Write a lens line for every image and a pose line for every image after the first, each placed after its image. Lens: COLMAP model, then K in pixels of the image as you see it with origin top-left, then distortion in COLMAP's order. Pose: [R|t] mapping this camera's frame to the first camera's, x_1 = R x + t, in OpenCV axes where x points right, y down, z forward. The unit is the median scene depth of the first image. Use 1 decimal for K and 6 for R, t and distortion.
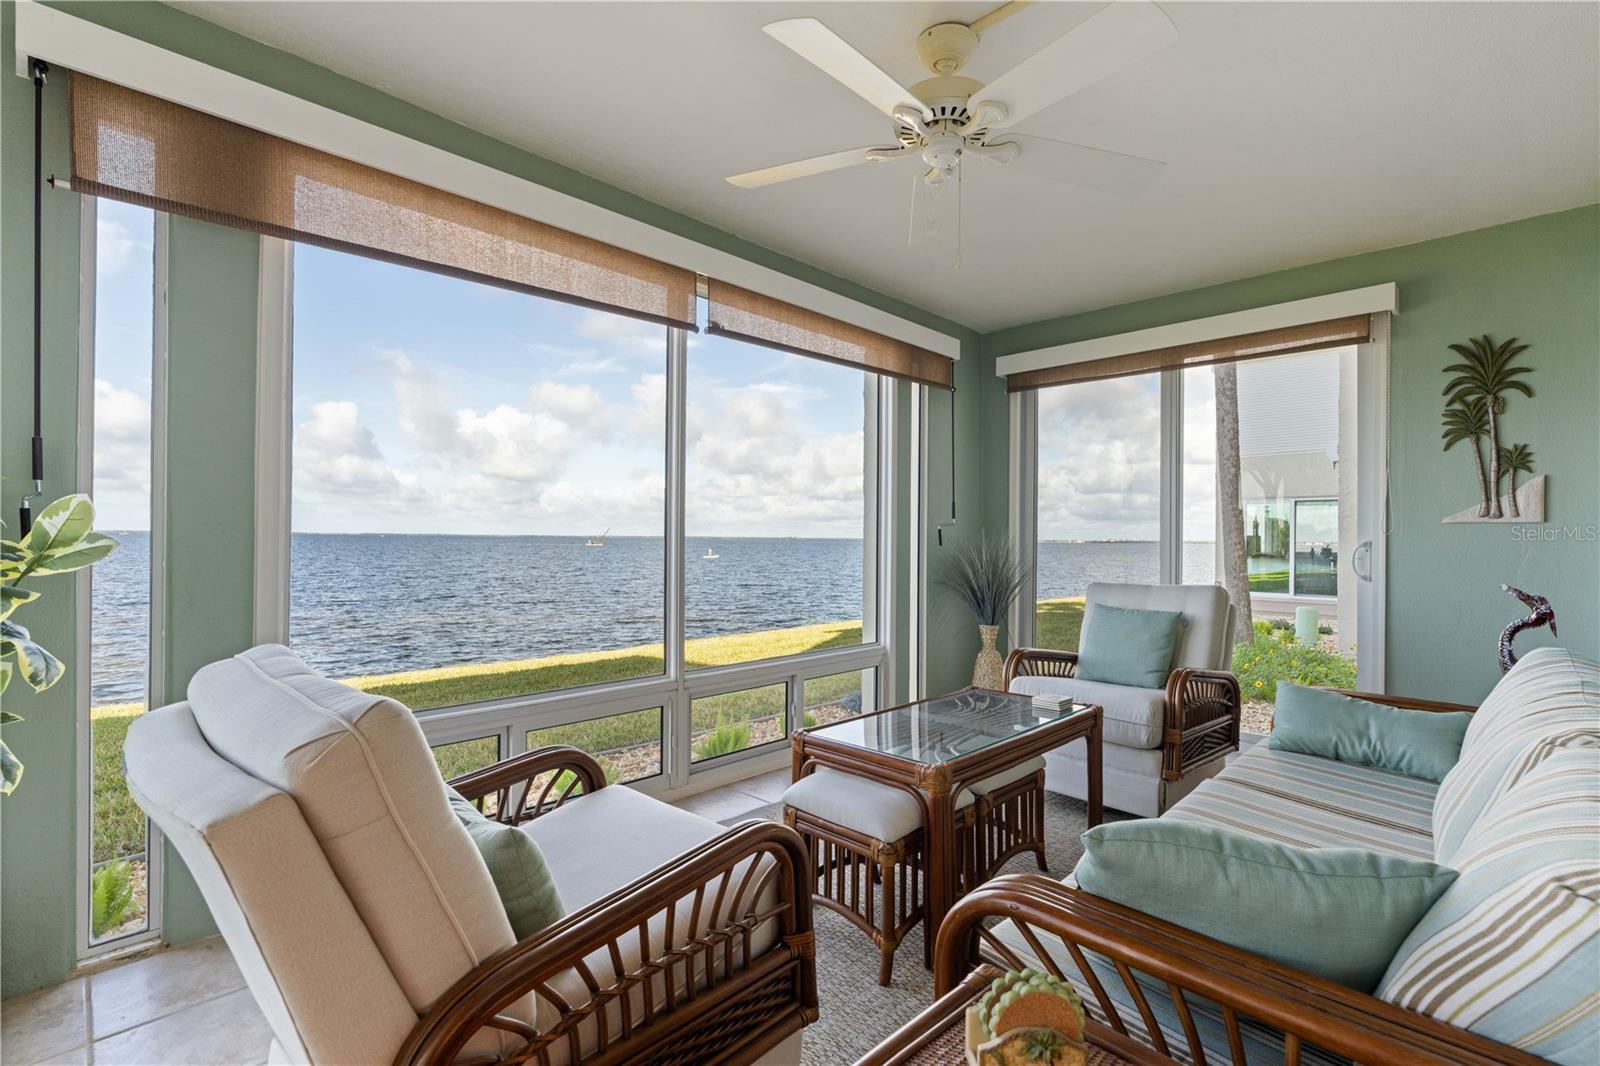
lens RADIAL K [[724.7, 0, 801.1], [0, 724.7, 536.8], [0, 0, 1]] dist [-0.004884, -0.000020]
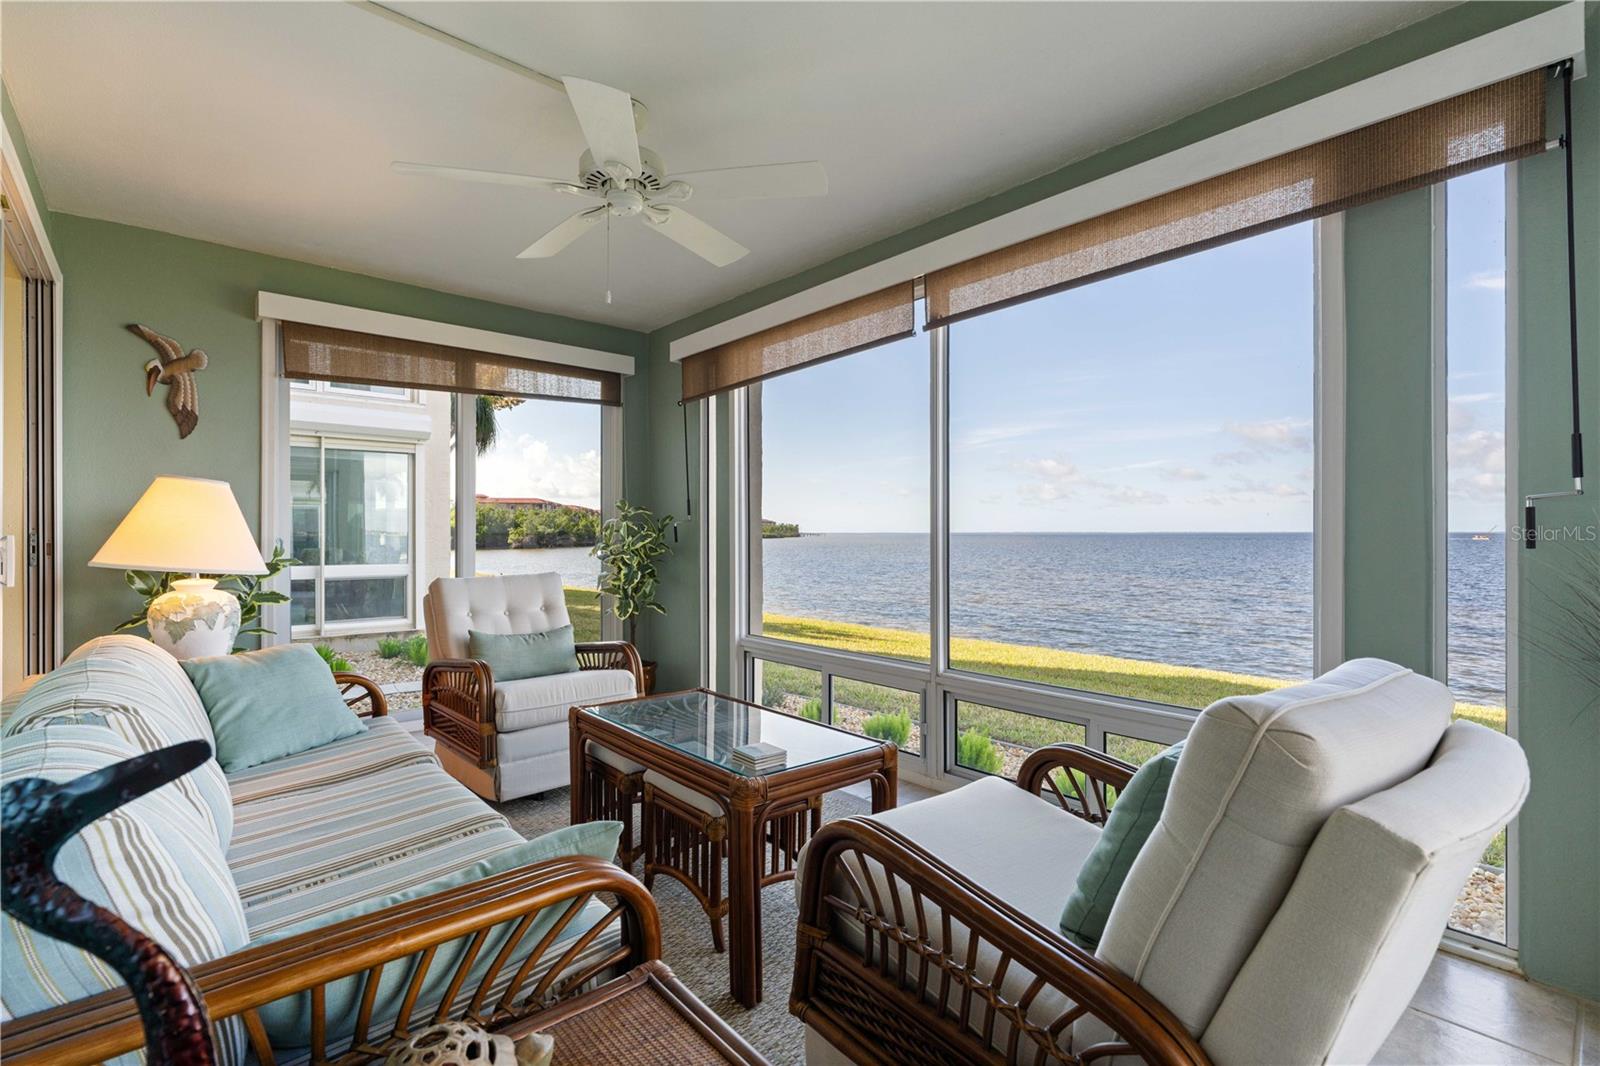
lens RADIAL K [[735.4, 0, 800.2], [0, 735.4, 528.9], [0, 0, 1]] dist [-0.001158, -0.000010]
pose [[-0.066749, -0.014907, -0.997658, 0.864844], [0.007366, 0.999854, -0.015432, 0.007632], [0.997743, -0.008379, -0.066629, 0.860957]]
